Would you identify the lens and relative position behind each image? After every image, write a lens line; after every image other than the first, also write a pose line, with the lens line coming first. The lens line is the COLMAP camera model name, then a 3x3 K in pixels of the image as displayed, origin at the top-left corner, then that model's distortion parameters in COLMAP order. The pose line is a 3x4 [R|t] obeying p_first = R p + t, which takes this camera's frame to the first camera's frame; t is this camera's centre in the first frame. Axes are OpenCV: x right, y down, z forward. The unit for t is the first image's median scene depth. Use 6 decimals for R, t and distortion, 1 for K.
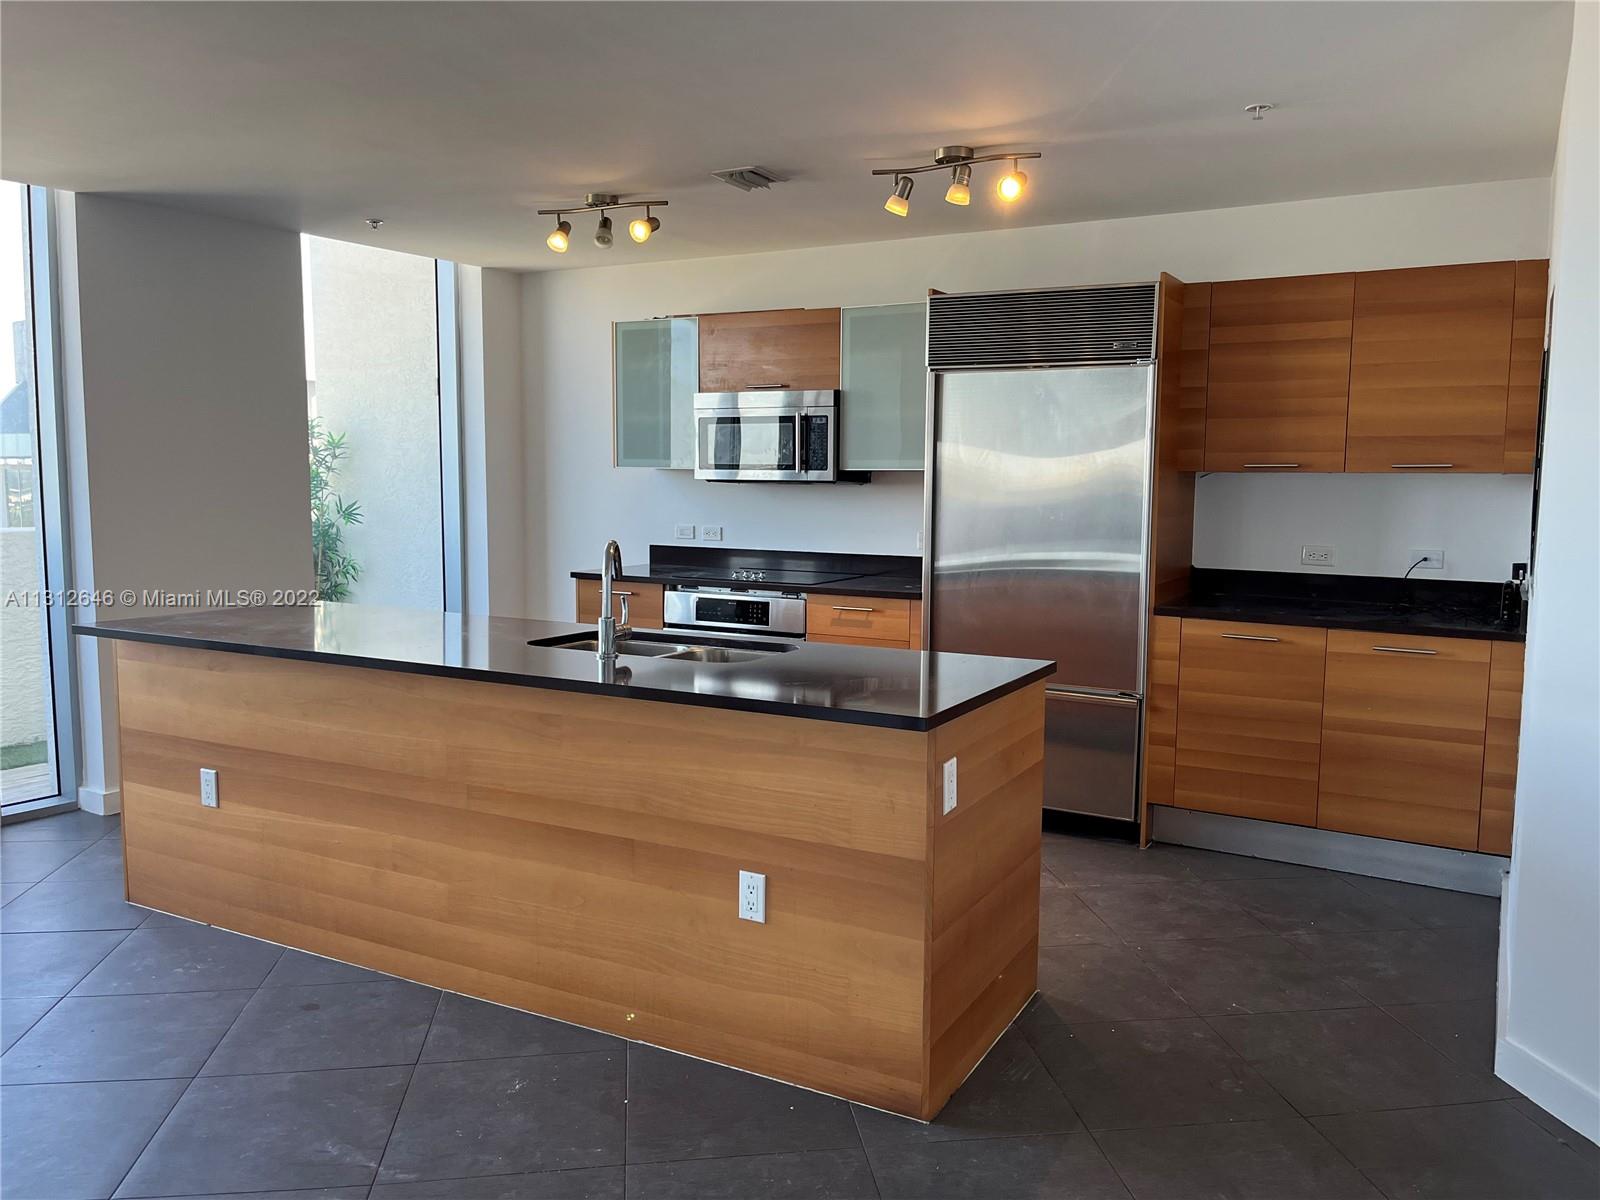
lens RADIAL K [[1227.4, 0, 819.3], [0, 1227.4, 598.9], [0, 0, 1]] dist [0.044708, -0.043812]
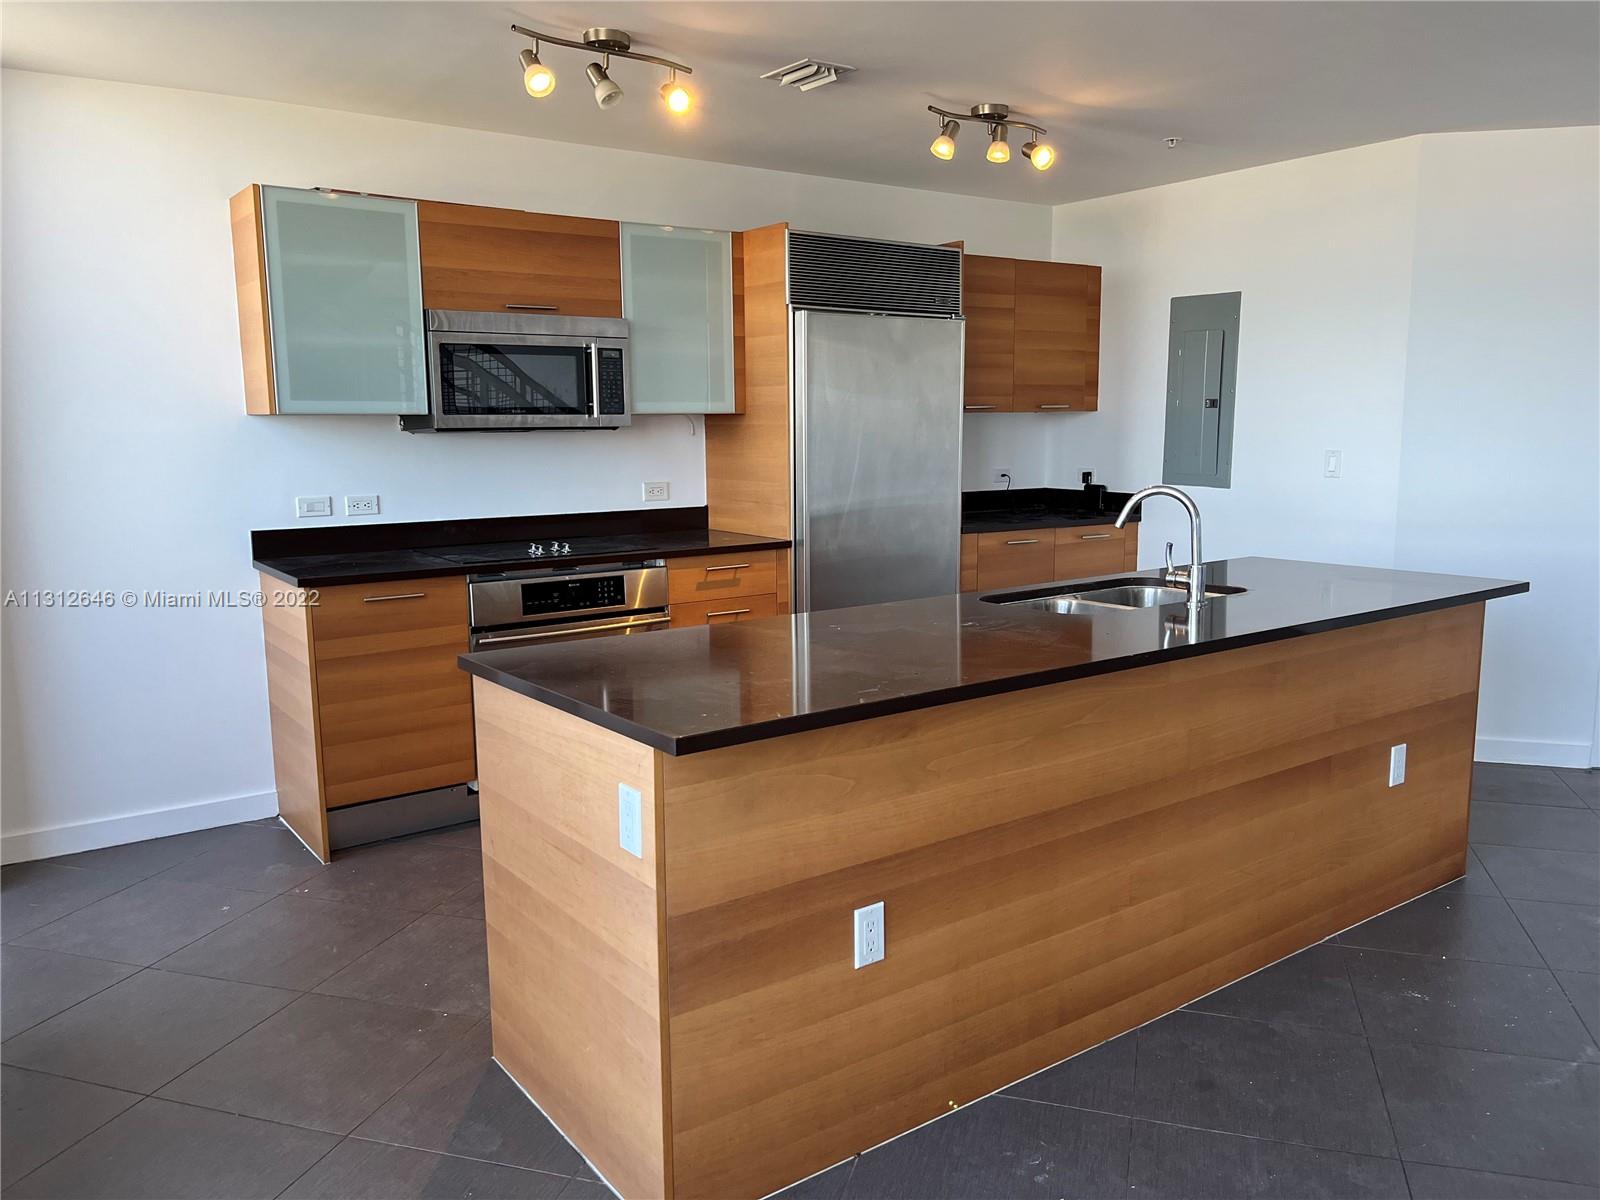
lens RADIAL K [[1227.4, 0, 831.7], [0, 1227.4, 591.6], [0, 0, 1]] dist [0.044708, -0.043812]
pose [[0.416218, -0.139710, 0.898467, -0.855891], [0.102130, 0.989055, 0.106485, -0.071134], [-0.903511, 0.047440, 0.425931, 0.617677]]
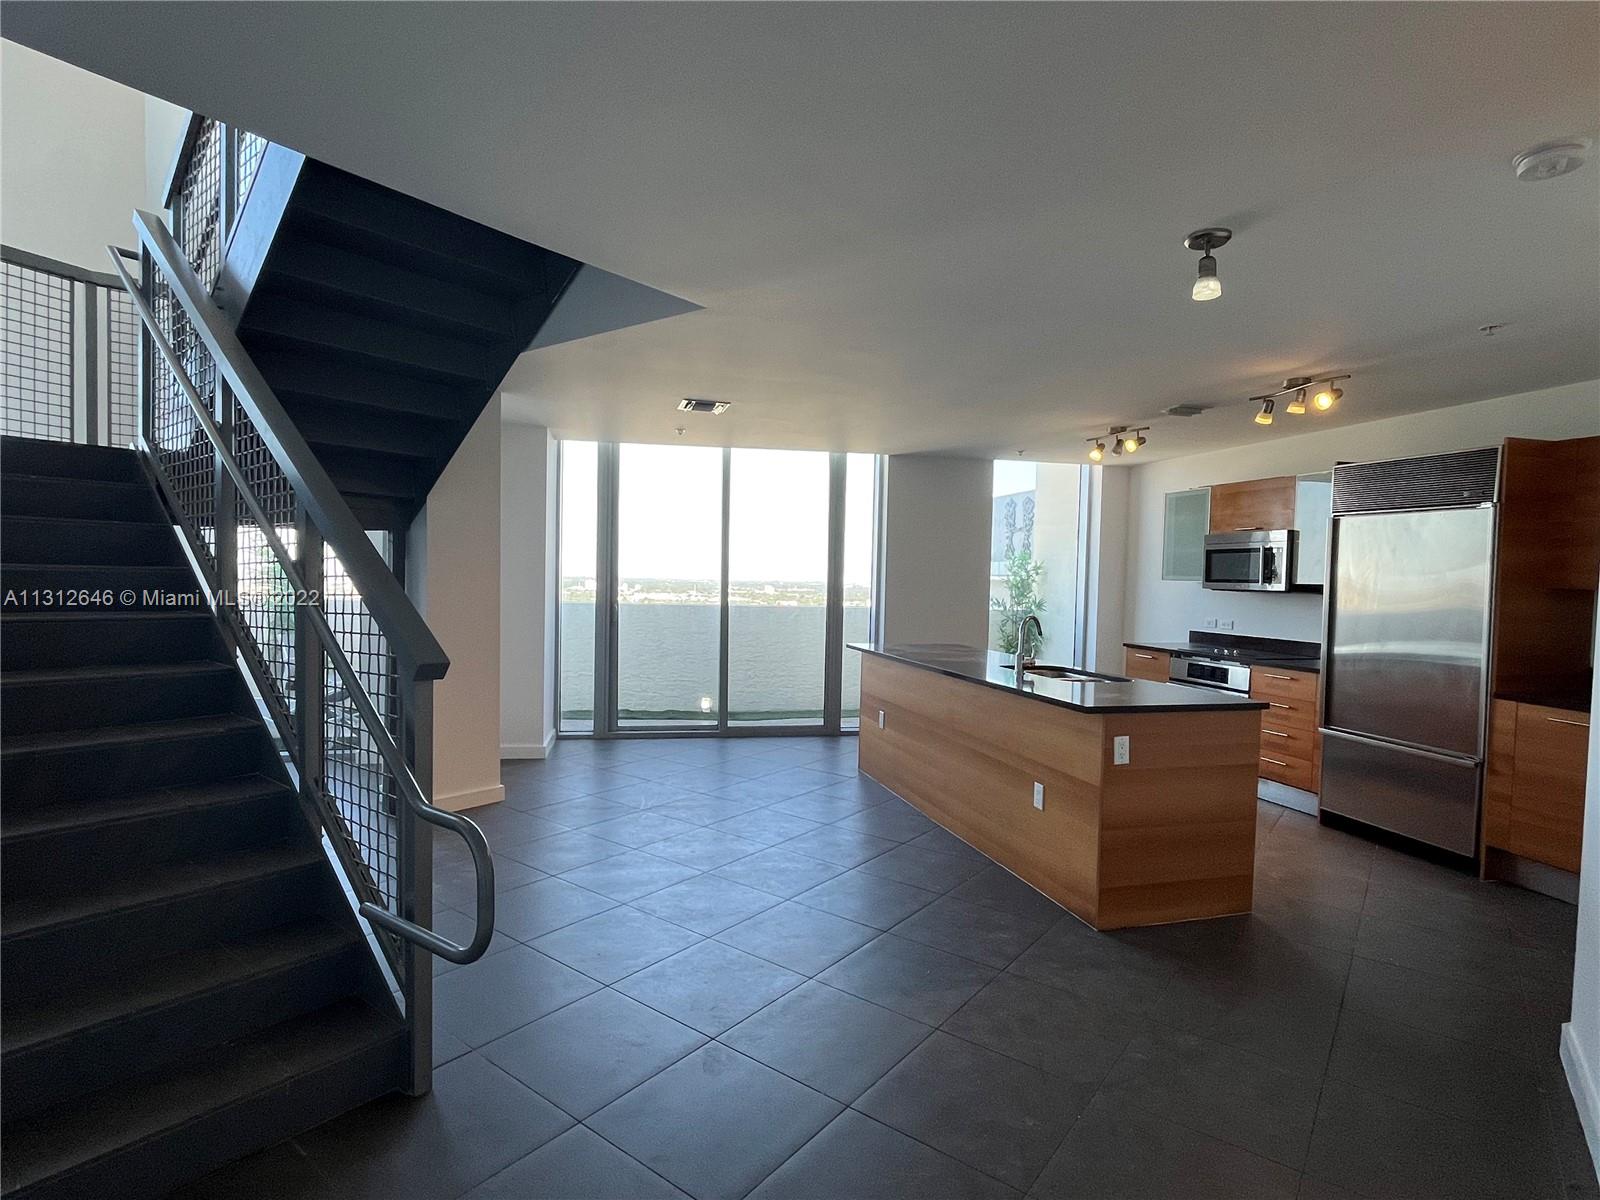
lens RADIAL K [[835.0, 0, 794.8], [0, 835.0, 605.7], [0, 0, 1]] dist [-0.002374, -0.000557]
pose [[0.690935, 0.033884, -0.722122, 0.395557], [-0.091355, 0.994985, -0.040722, 0.019187], [0.717121, 0.094106, 0.690566, -0.140206]]
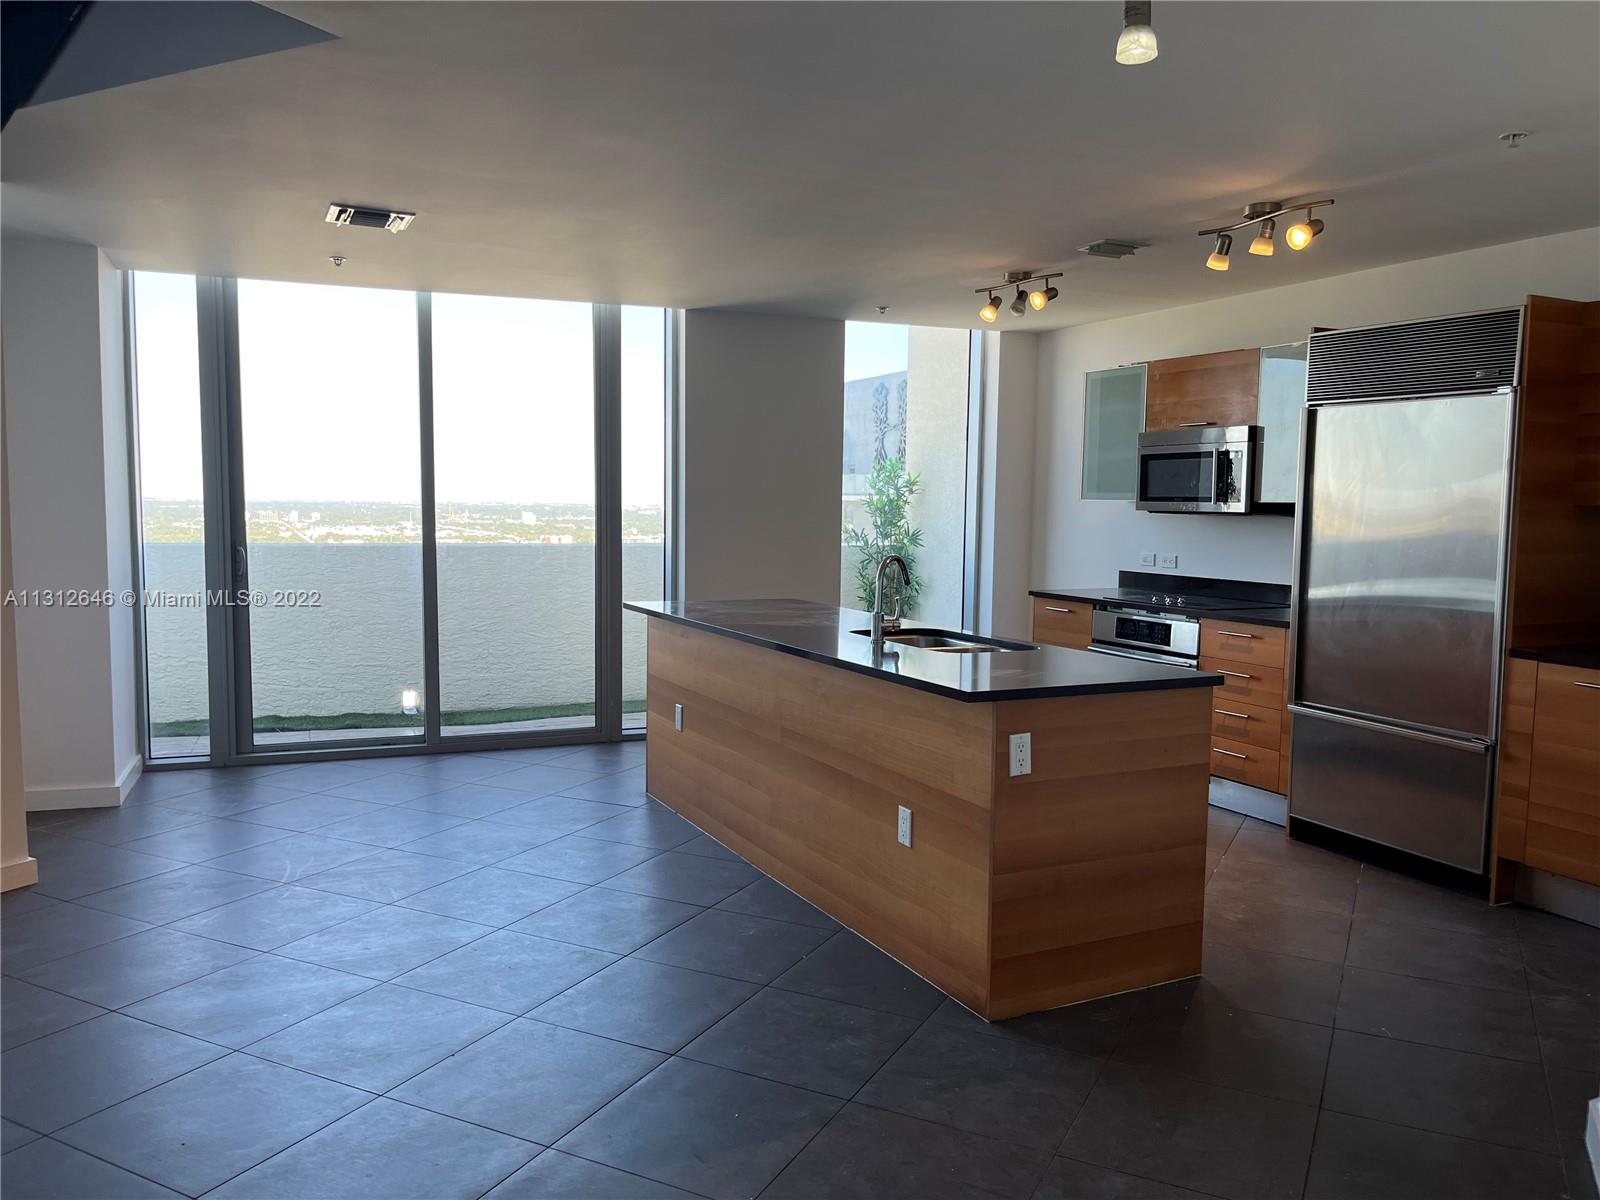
lens RADIAL K [[1227.4, 0, 812.6], [0, 1227.4, 601.3], [0, 0, 1]] dist [0.044708, -0.043812]
pose [[0.818102, 0.050515, -0.572851, 0.379124], [-0.066027, 0.997798, -0.006308, 0.012041], [0.571271, 0.042985, 0.819635, -0.083782]]
